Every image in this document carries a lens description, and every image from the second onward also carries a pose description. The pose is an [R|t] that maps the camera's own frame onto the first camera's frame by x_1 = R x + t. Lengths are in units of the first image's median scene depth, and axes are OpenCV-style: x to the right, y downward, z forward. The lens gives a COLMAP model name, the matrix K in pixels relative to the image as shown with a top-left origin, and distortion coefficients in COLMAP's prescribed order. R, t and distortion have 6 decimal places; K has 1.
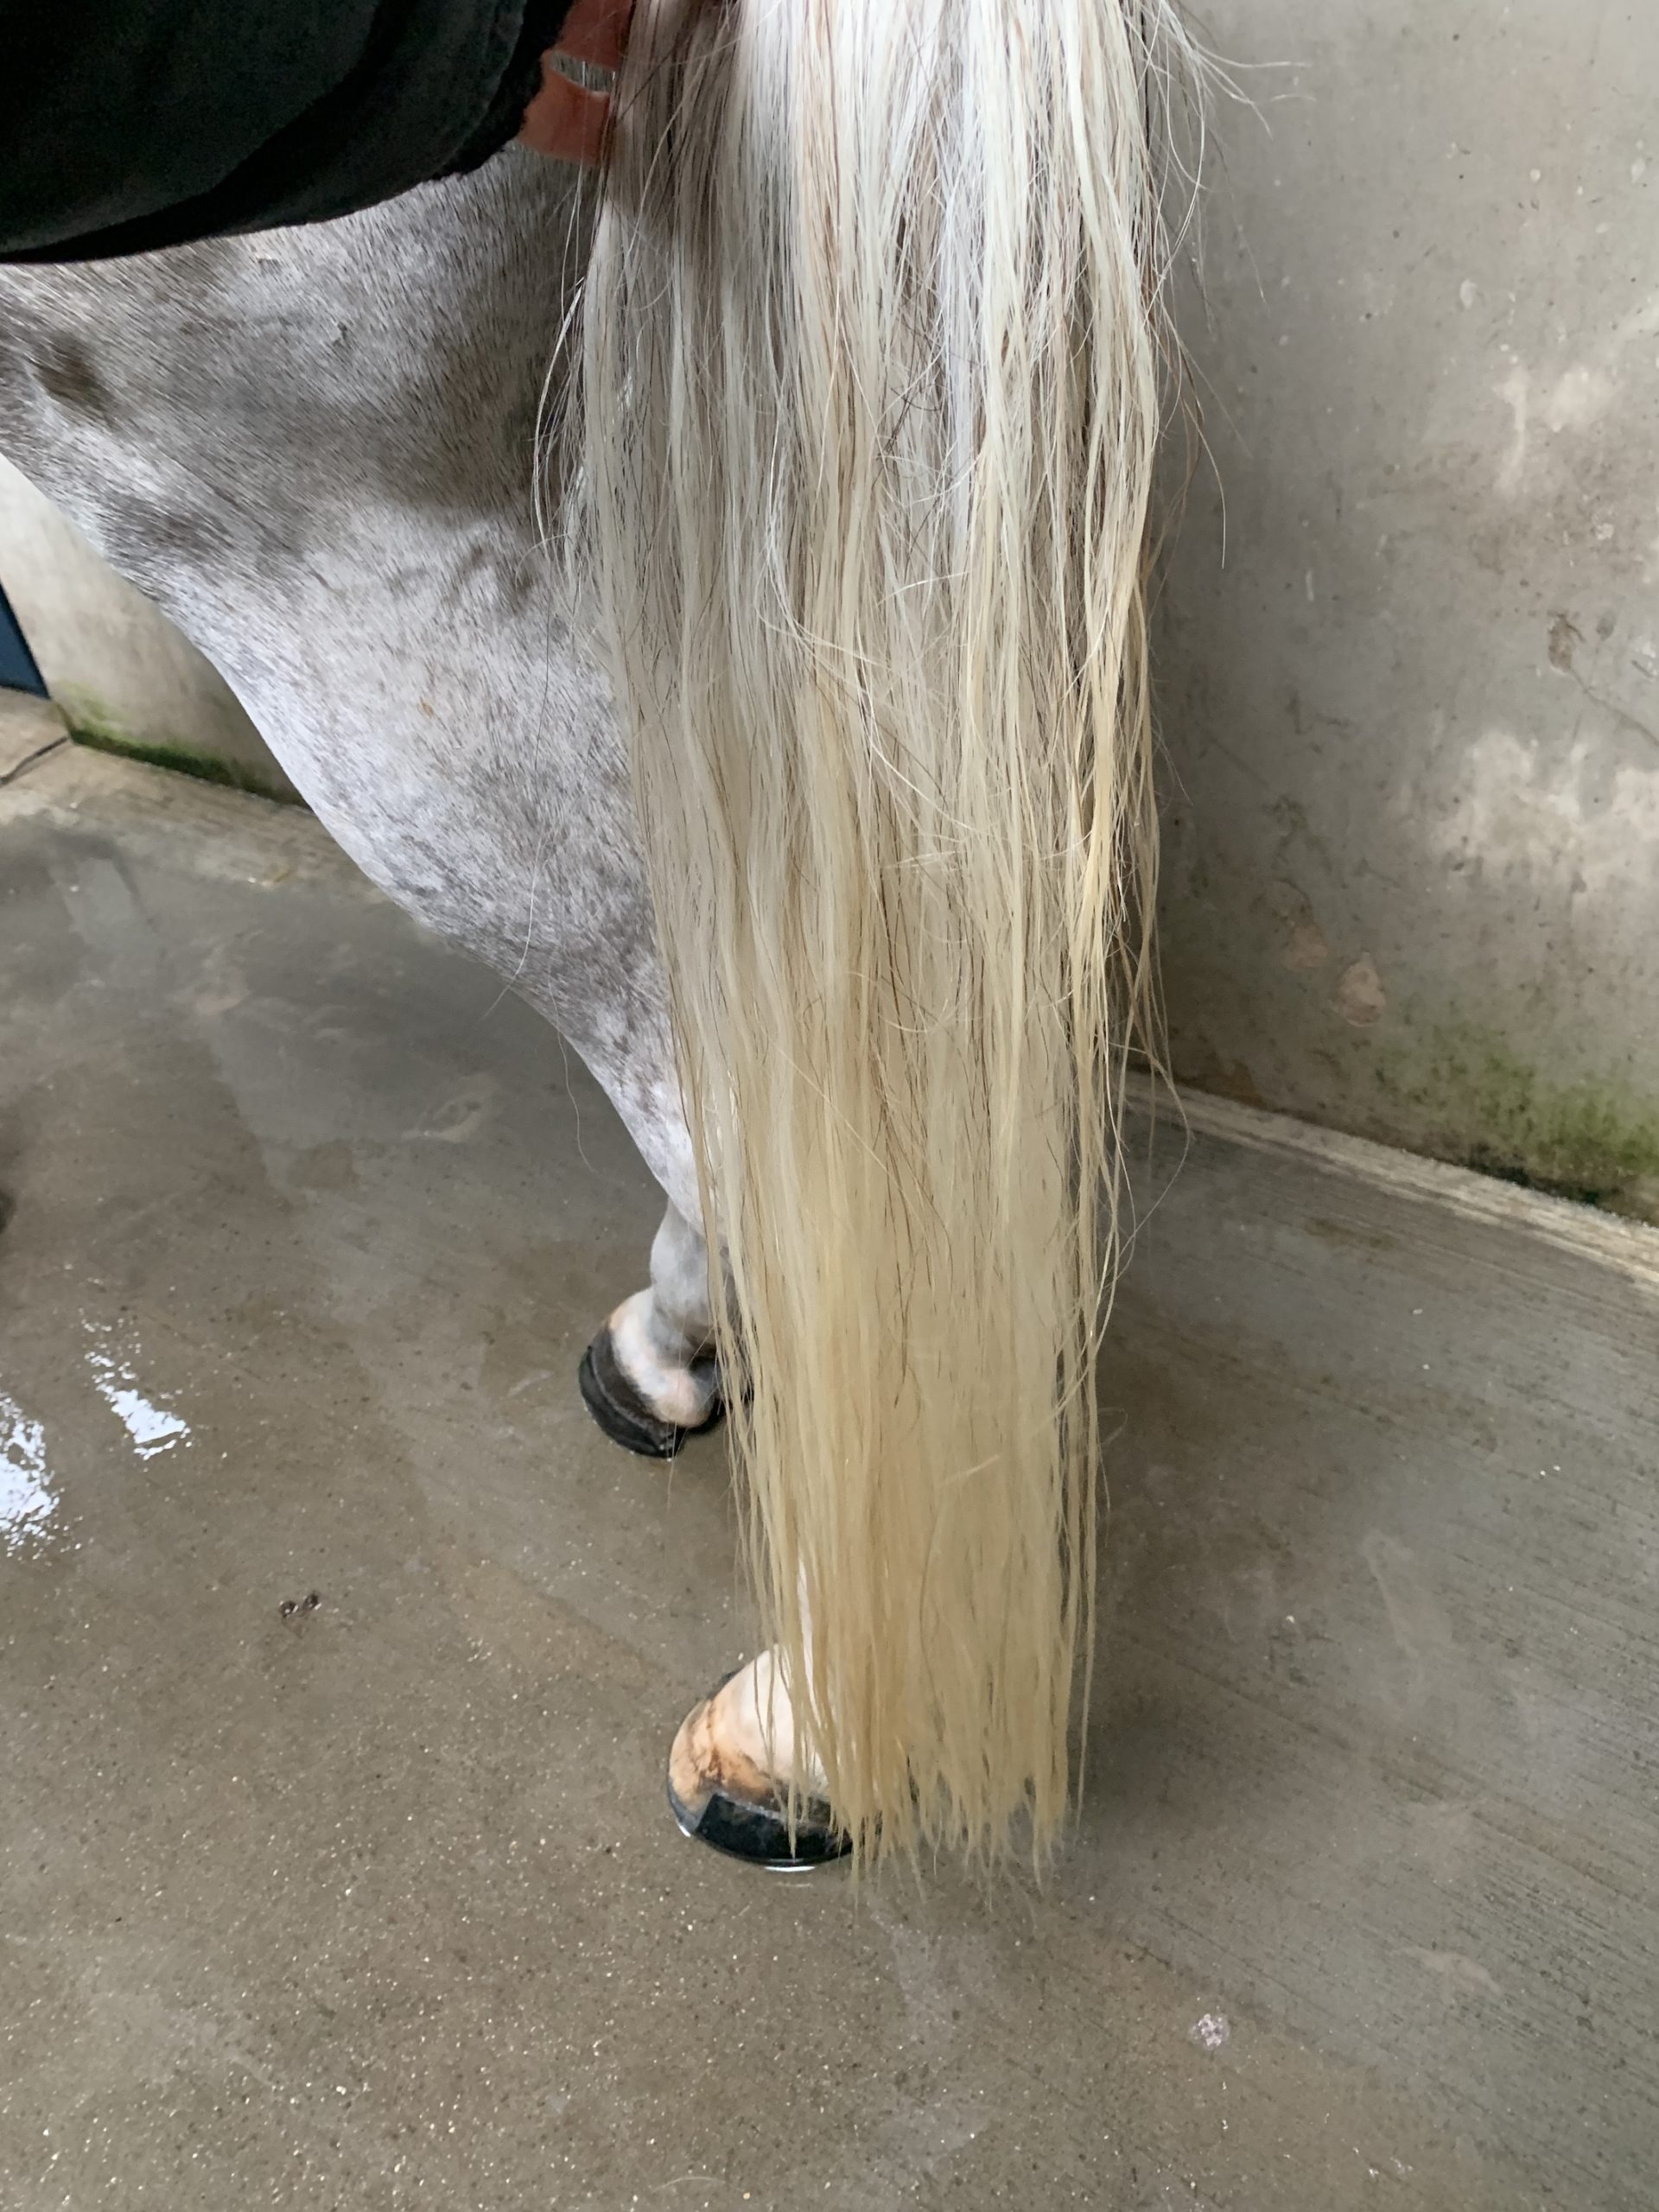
lens RADIAL K [[1695.6, 0, 829.5], [0, 1695.6, 1106.0], [0, 0, 1]] dist [-0.003523, 0.007938]
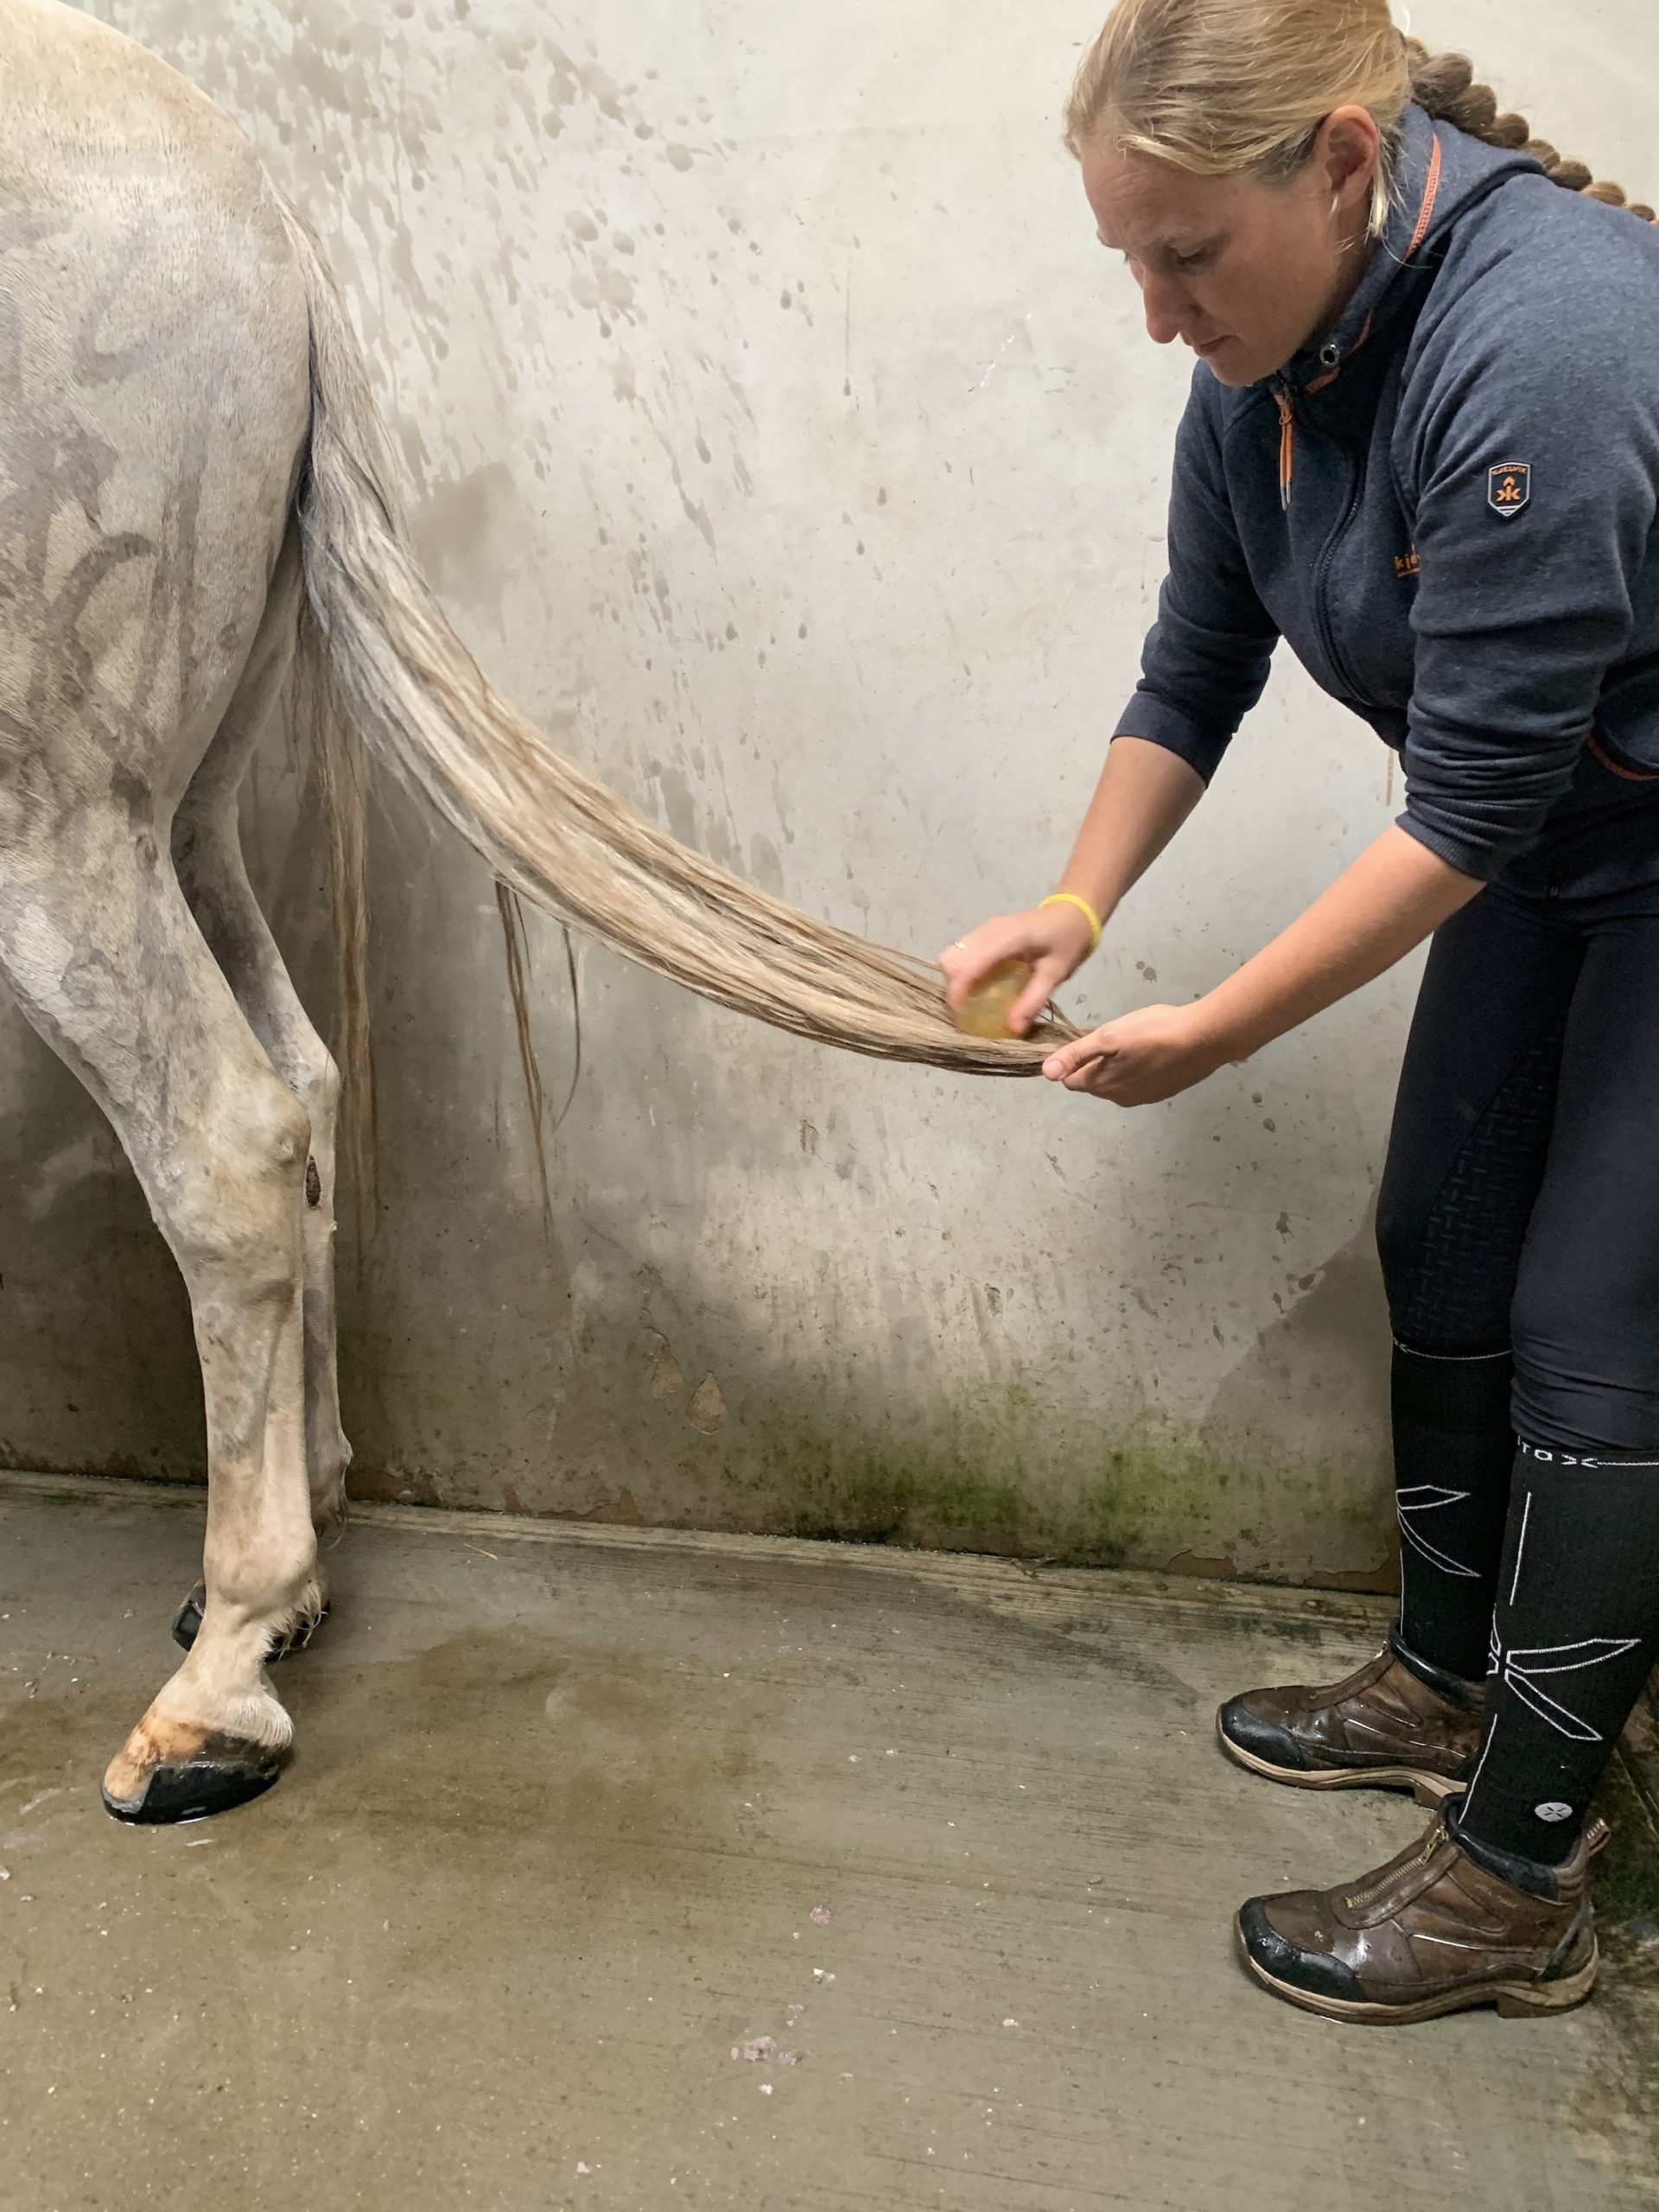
lens RADIAL K [[1695.6, 0, 829.5], [0, 1695.6, 1106.0], [0, 0, 1]] dist [-0.003523, 0.007938]
pose [[0.894361, 0.036415, 0.445861, -0.235823], [0.182468, 0.880305, -0.437913, 0.350775], [-0.408441, 0.473008, 0.780666, -0.262207]]
